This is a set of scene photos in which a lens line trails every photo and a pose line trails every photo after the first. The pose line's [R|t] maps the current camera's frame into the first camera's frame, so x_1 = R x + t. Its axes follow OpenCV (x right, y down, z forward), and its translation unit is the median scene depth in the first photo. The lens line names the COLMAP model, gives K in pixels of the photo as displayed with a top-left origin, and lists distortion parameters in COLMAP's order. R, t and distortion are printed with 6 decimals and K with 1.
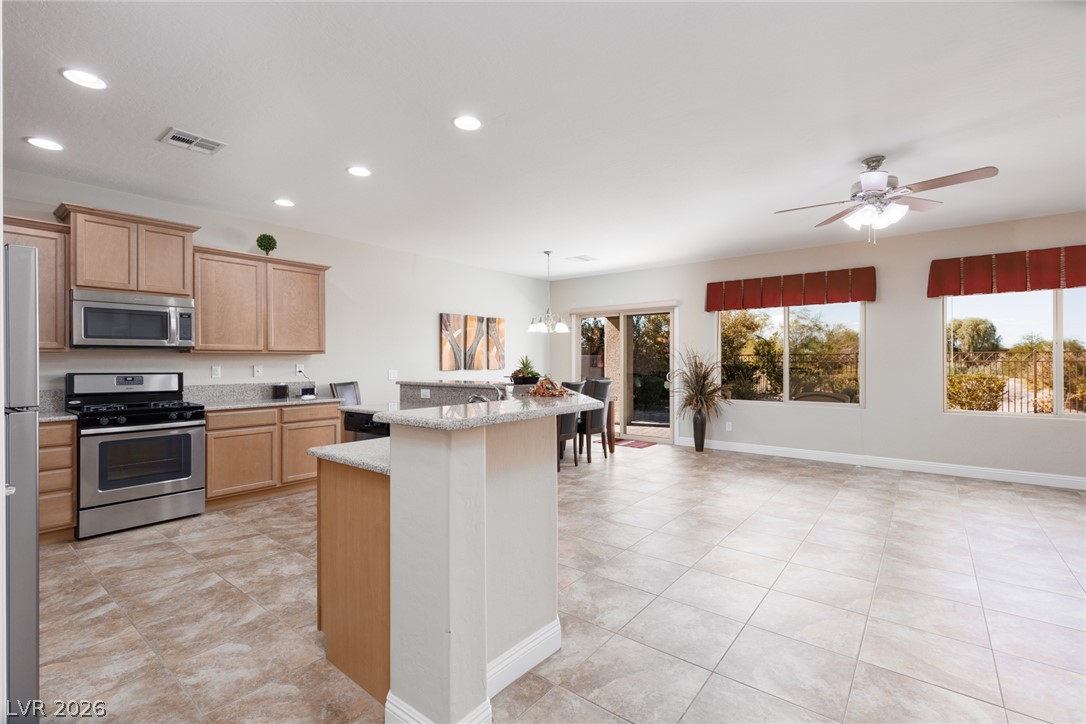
lens RADIAL K [[492.7, 0, 545.5], [0, 492.7, 360.6], [0, 0, 1]] dist [0.004630, -0.000020]
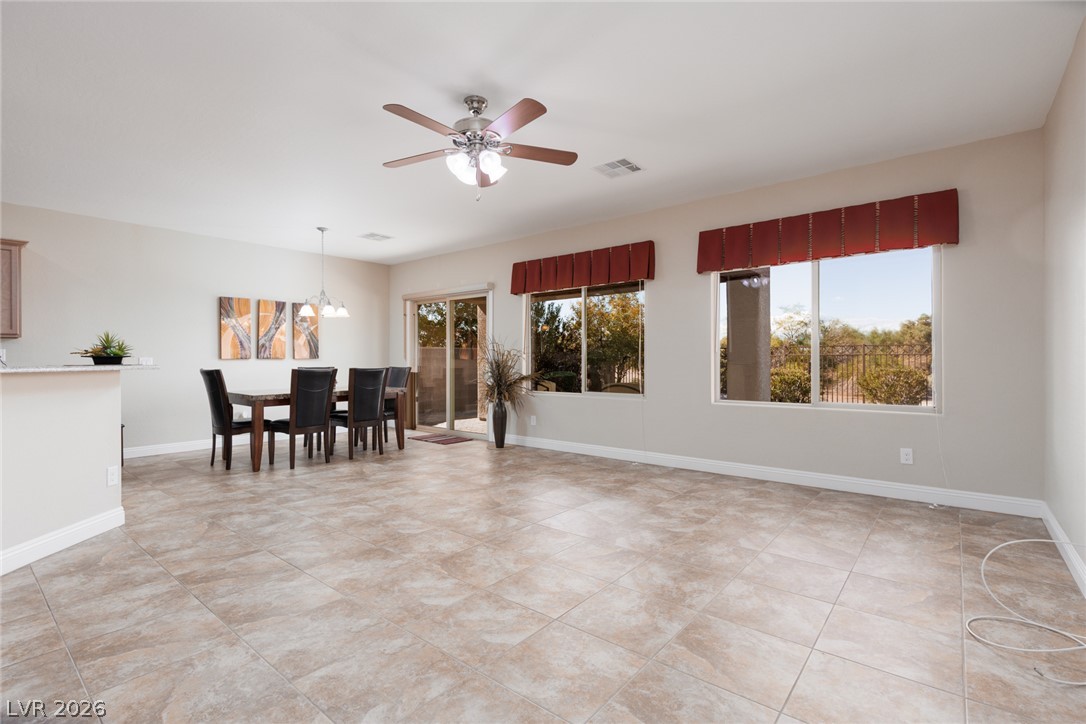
lens RADIAL K [[506.2, 0, 549.4], [0, 506.2, 362.5], [0, 0, 1]] dist [-0.000214, -0.000180]
pose [[0.999792, -0.000239, -0.020384, 0.671014], [0.000346, 0.999986, 0.005269, 0.034299], [0.020382, -0.005275, 0.999778, 0.104662]]
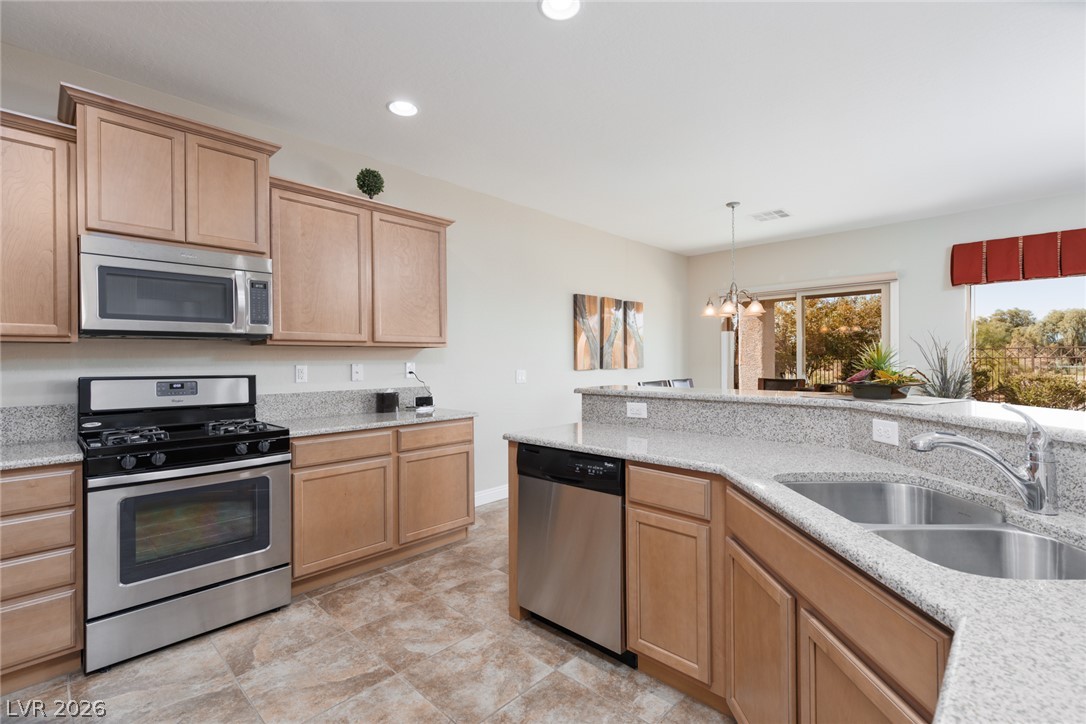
lens RADIAL K [[492.7, 0, 545.5], [0, 492.7, 360.6], [0, 0, 1]] dist [0.004630, -0.000020]
pose [[0.995585, -0.003974, -0.093776, -0.297636], [0.004276, 0.999986, 0.003015, 0.004624], [0.093763, -0.003403, 0.995589, 0.395091]]
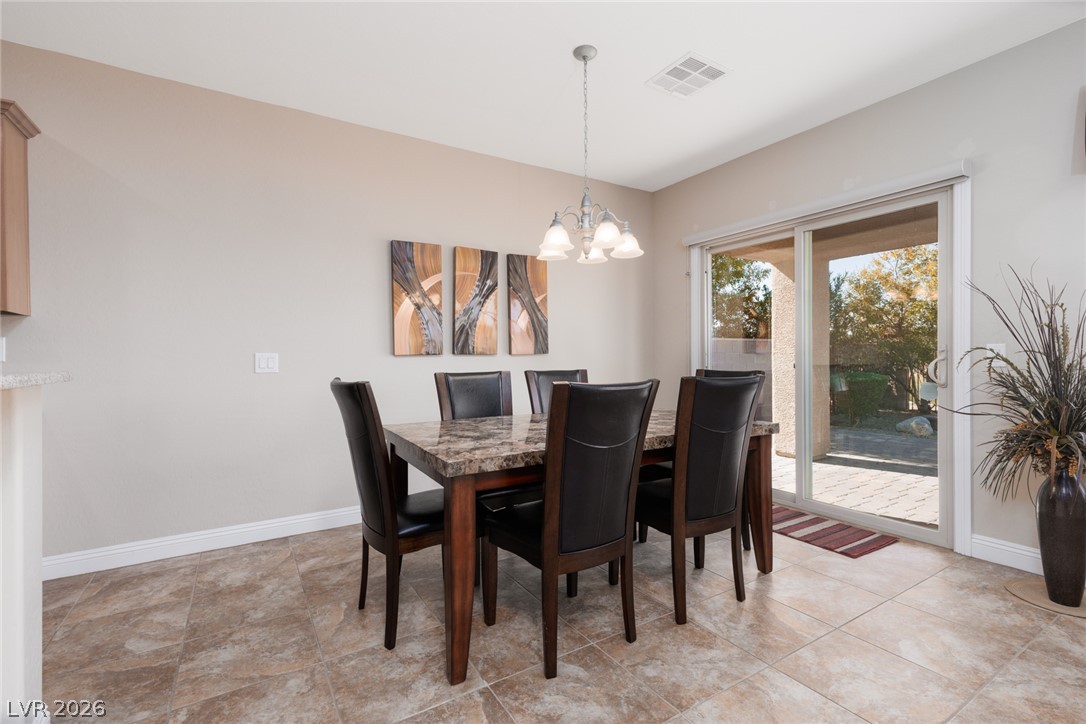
lens RADIAL K [[492.7, 0, 545.5], [0, 492.7, 360.6], [0, 0, 1]] dist [0.004630, -0.000020]
pose [[0.940376, -0.003175, -0.340121, 0.165177], [0.005780, 0.999961, 0.006647, 0.036124], [0.340086, -0.008217, 0.940358, 0.923399]]
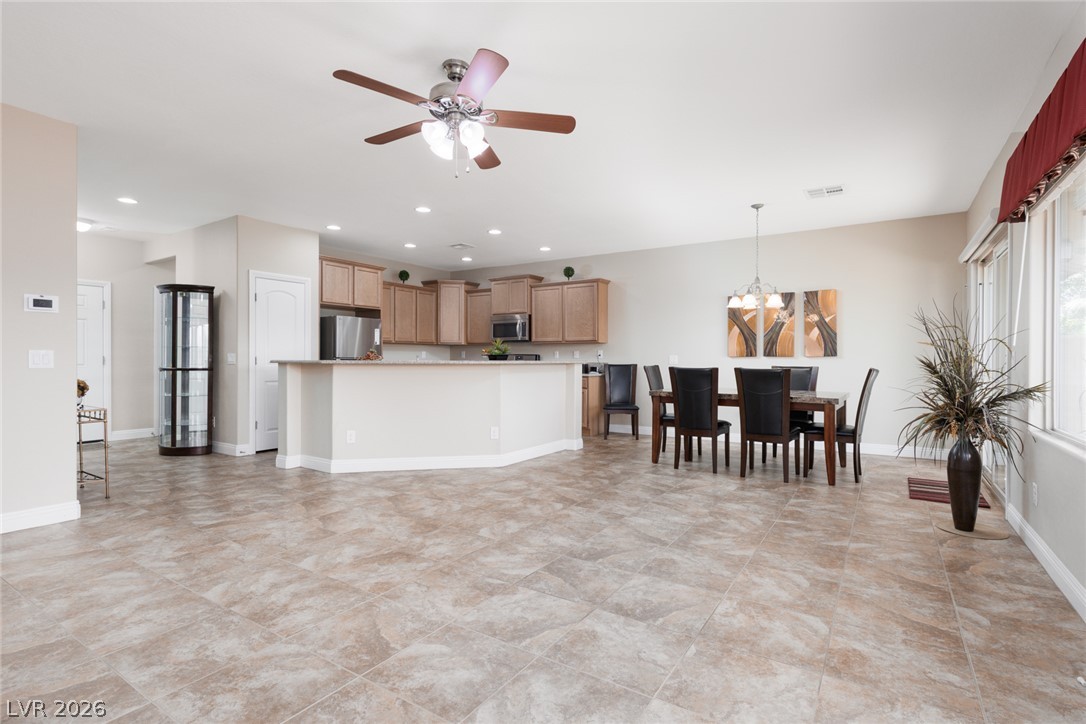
lens RADIAL K [[527.5, 0, 543.0], [0, 527.5, 362.0], [0, 0, 1]] dist [-0.002412, -0.000344]
pose [[0.083890, 0.009611, -0.996429, 1.229047], [-0.002760, 0.999952, 0.009413, 0.033938], [0.996471, 0.001961, 0.083913, 0.882965]]
